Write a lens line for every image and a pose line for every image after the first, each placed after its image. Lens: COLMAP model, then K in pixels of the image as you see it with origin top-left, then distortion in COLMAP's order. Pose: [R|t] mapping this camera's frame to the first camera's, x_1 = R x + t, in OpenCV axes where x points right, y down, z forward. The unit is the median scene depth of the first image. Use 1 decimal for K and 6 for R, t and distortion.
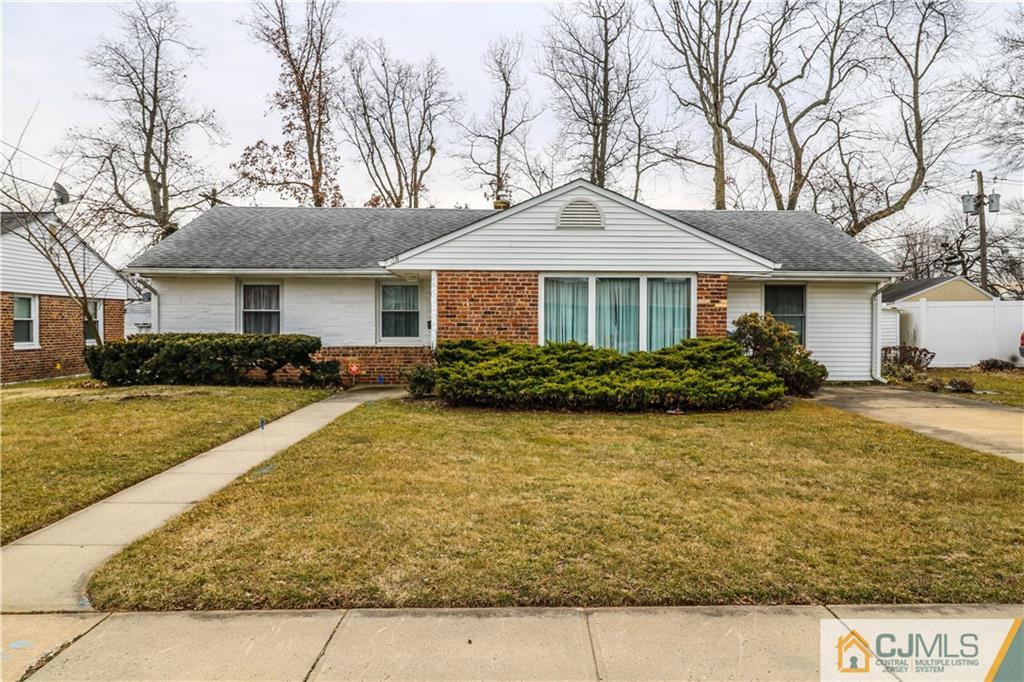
lens RADIAL K [[718.2, 0, 483.5], [0, 718.2, 339.1], [0, 0, 1]] dist [0.004695, 0.001244]
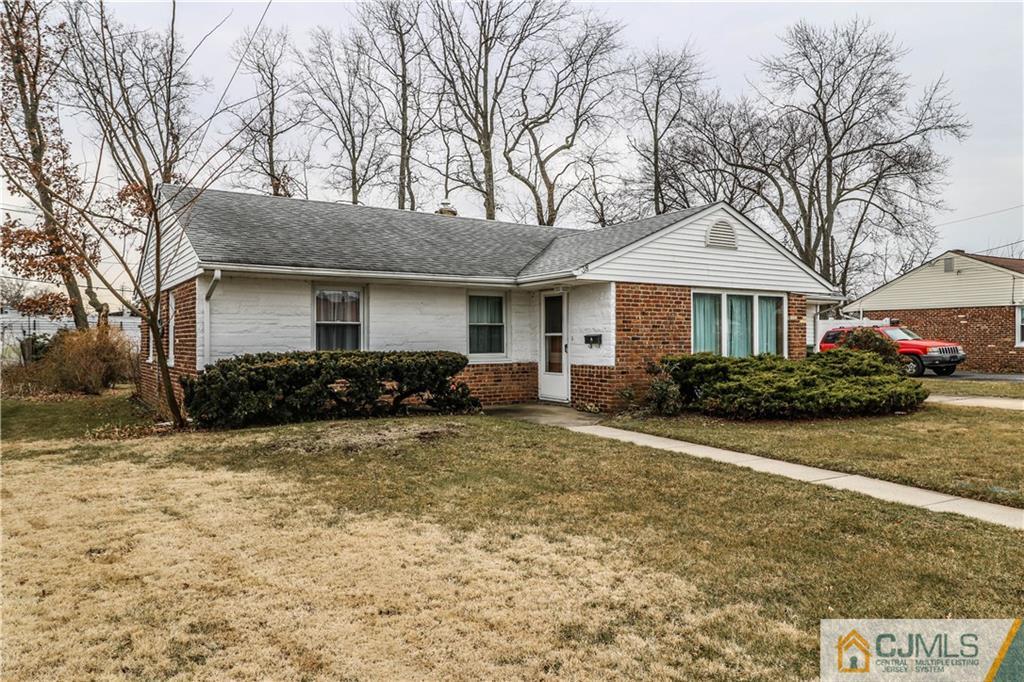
lens RADIAL K [[718.2, 0, 483.5], [0, 718.2, 339.1], [0, 0, 1]] dist [0.004695, 0.001244]
pose [[0.853096, -0.003269, 0.521745, -0.702818], [0.015113, 0.999716, -0.018447, -0.004695], [-0.521536, 0.023622, 0.852902, 0.276196]]
